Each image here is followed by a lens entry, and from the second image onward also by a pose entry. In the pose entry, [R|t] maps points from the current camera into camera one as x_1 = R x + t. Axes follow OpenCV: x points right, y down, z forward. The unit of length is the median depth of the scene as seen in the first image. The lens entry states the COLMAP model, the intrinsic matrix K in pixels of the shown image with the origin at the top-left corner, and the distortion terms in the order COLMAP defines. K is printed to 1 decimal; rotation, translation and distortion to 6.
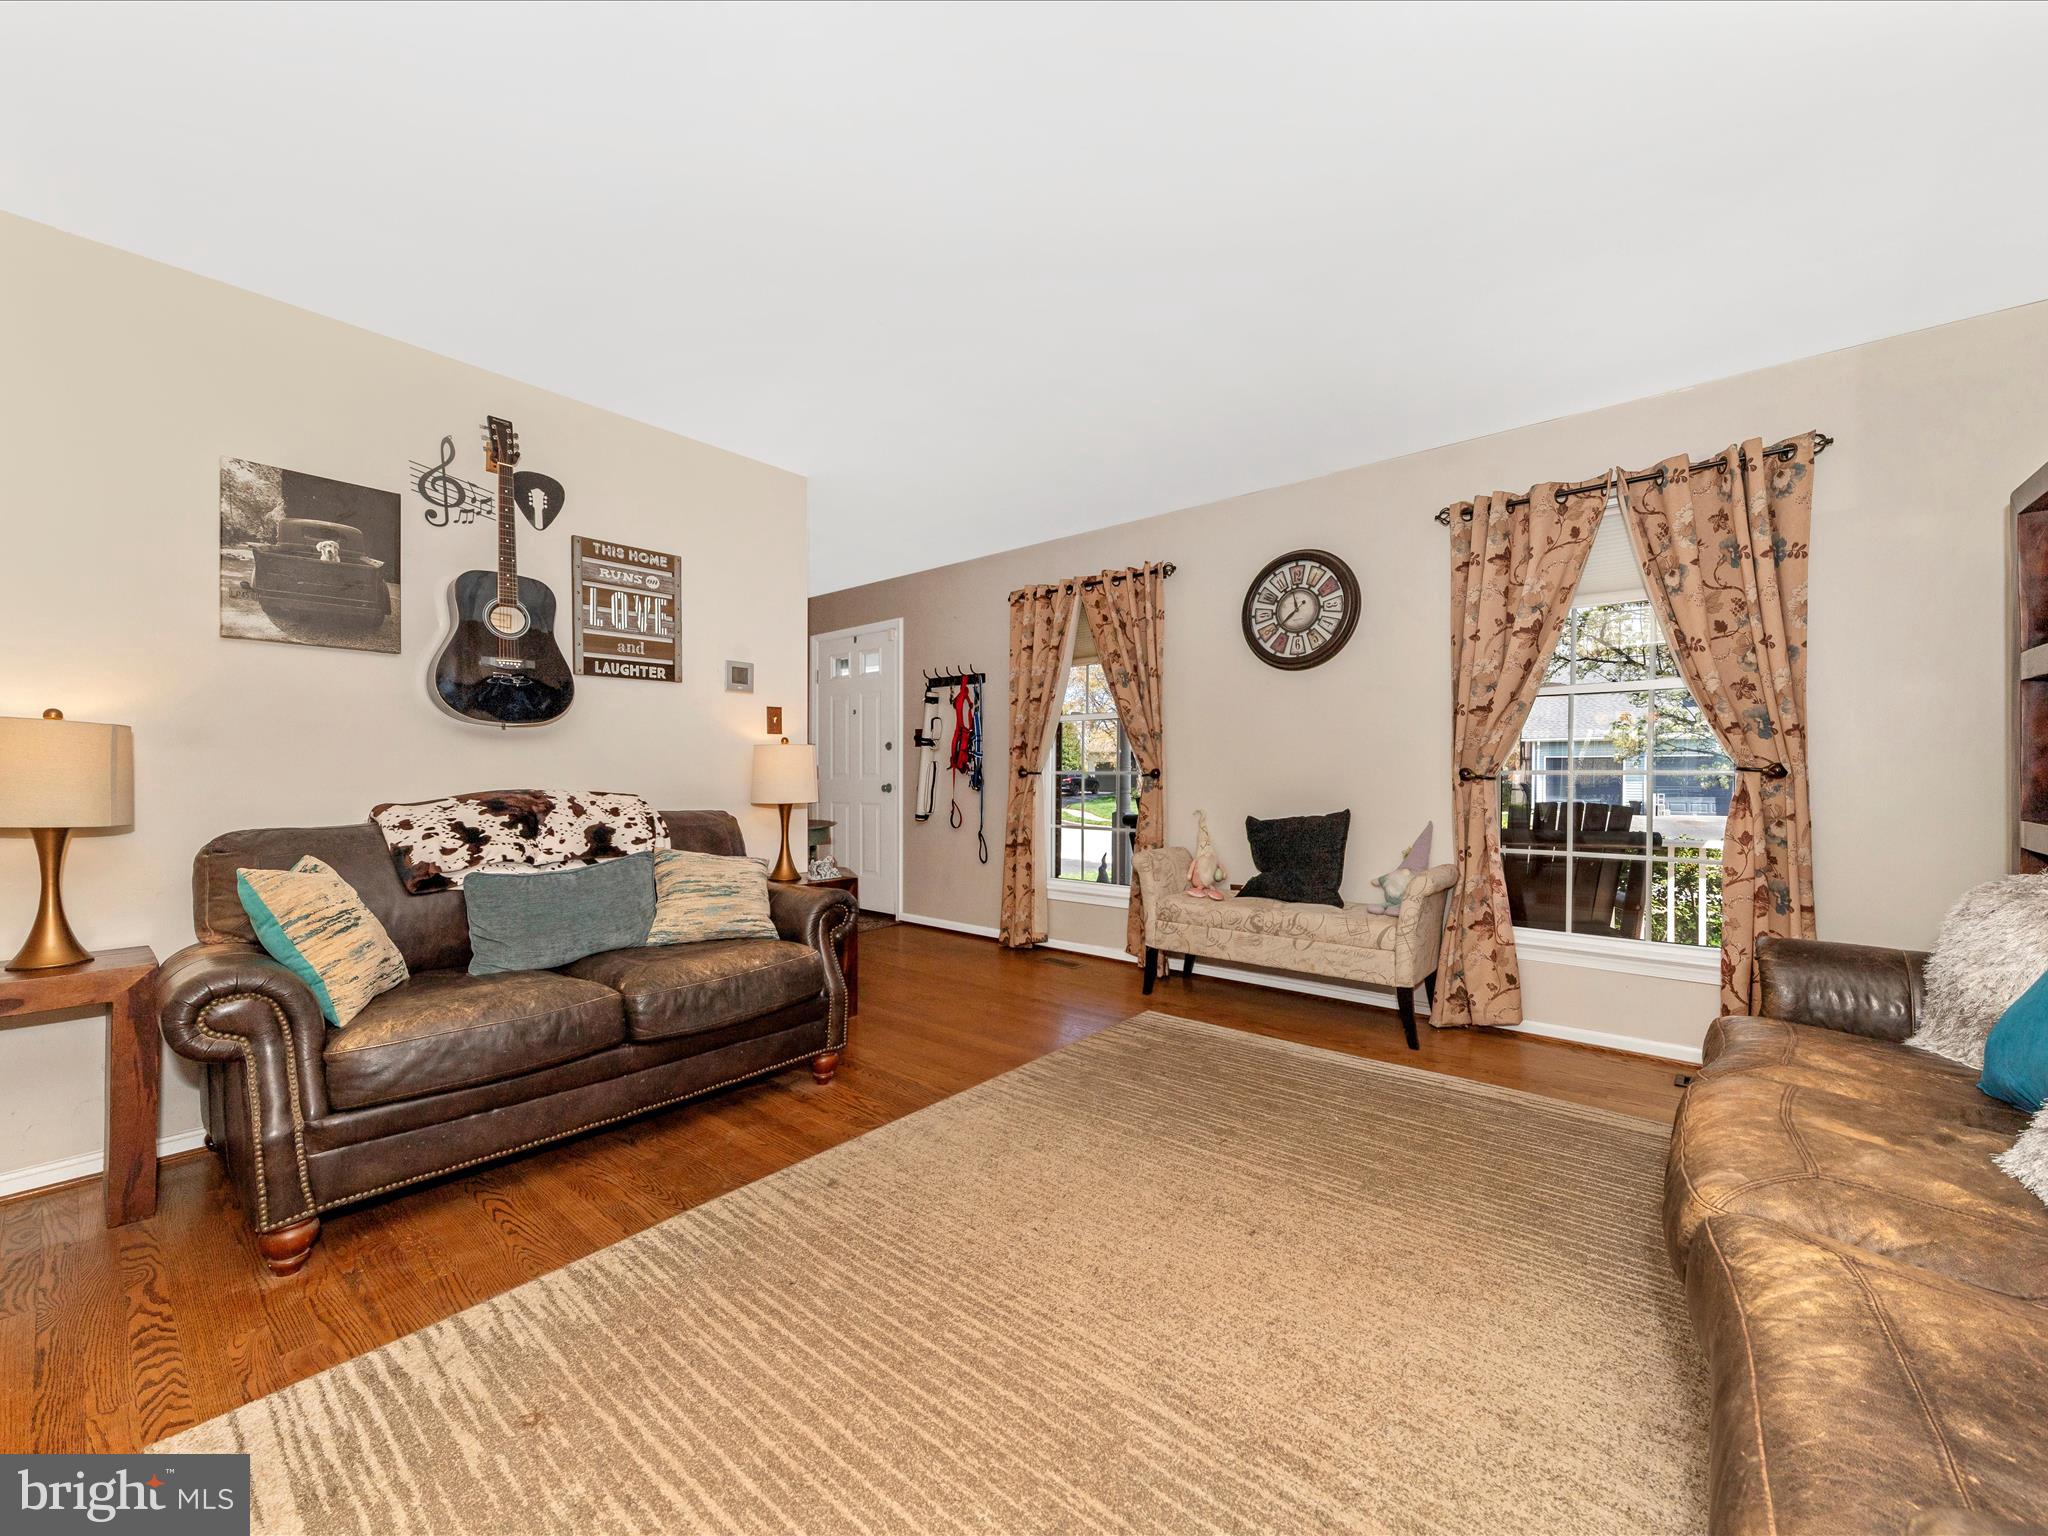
lens RADIAL K [[803.5, 0, 1021.2], [0, 803.5, 775.2], [0, 0, 1]] dist [0.007780, -0.000682]
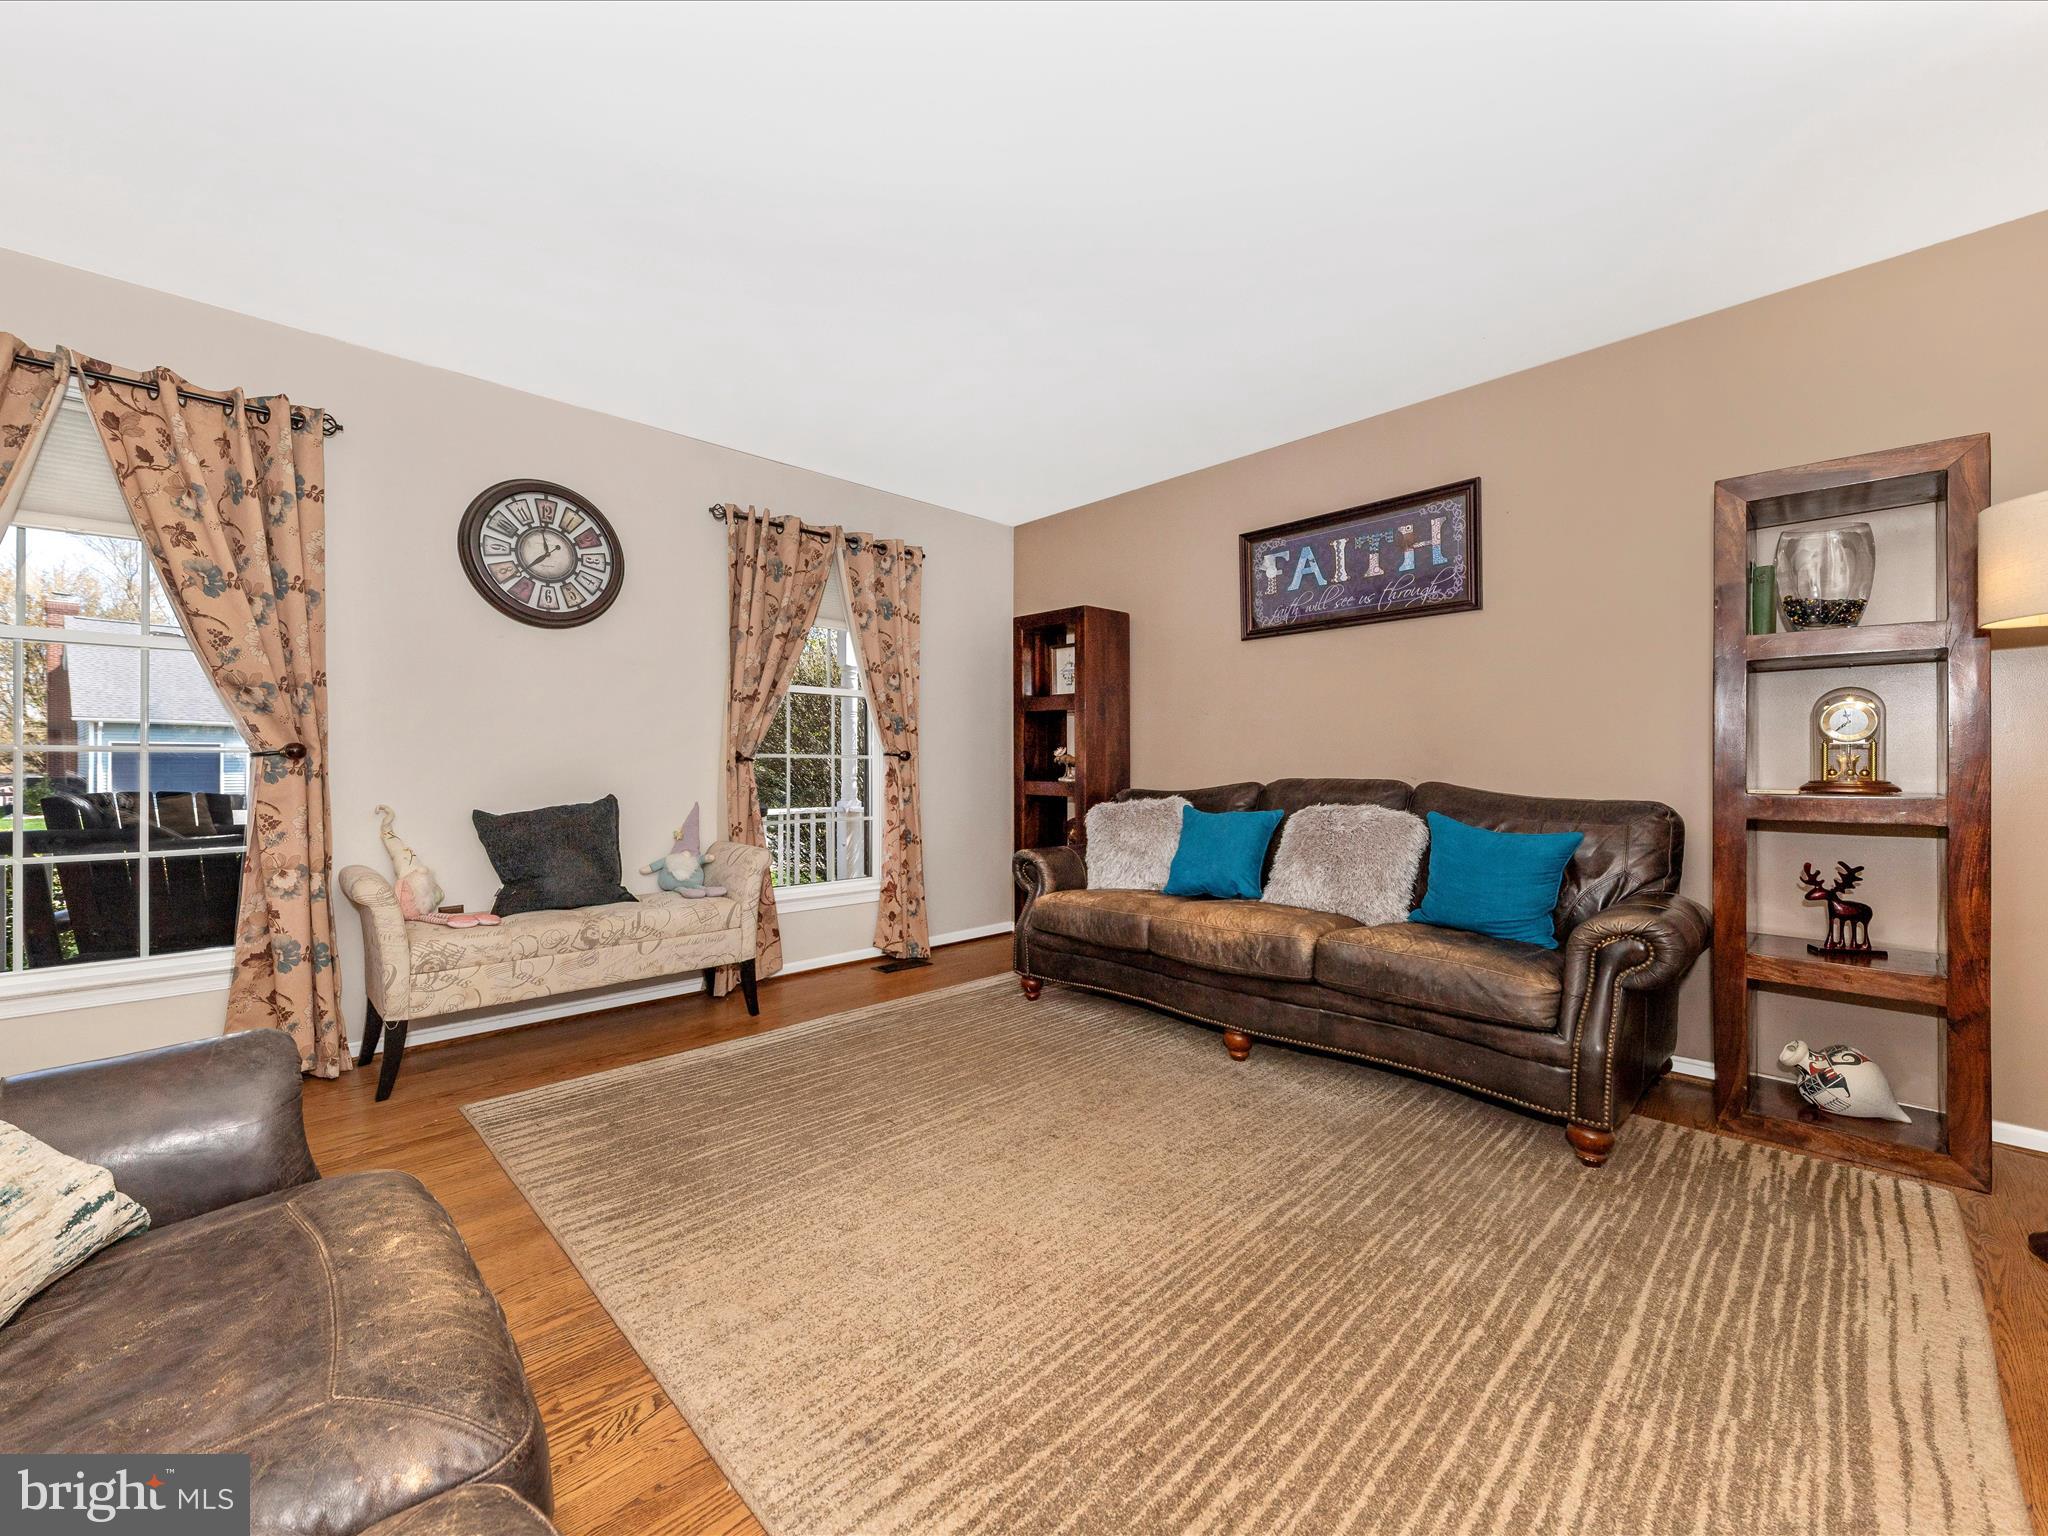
lens RADIAL K [[803.5, 0, 1021.1], [0, 803.5, 767.0], [0, 0, 1]] dist [0.007780, -0.000682]
pose [[0.110363, -0.002422, 0.993888, -0.493551], [0.000029, 0.999997, 0.002434, 0.010633], [-0.993891, -0.000240, 0.110362, 0.504989]]
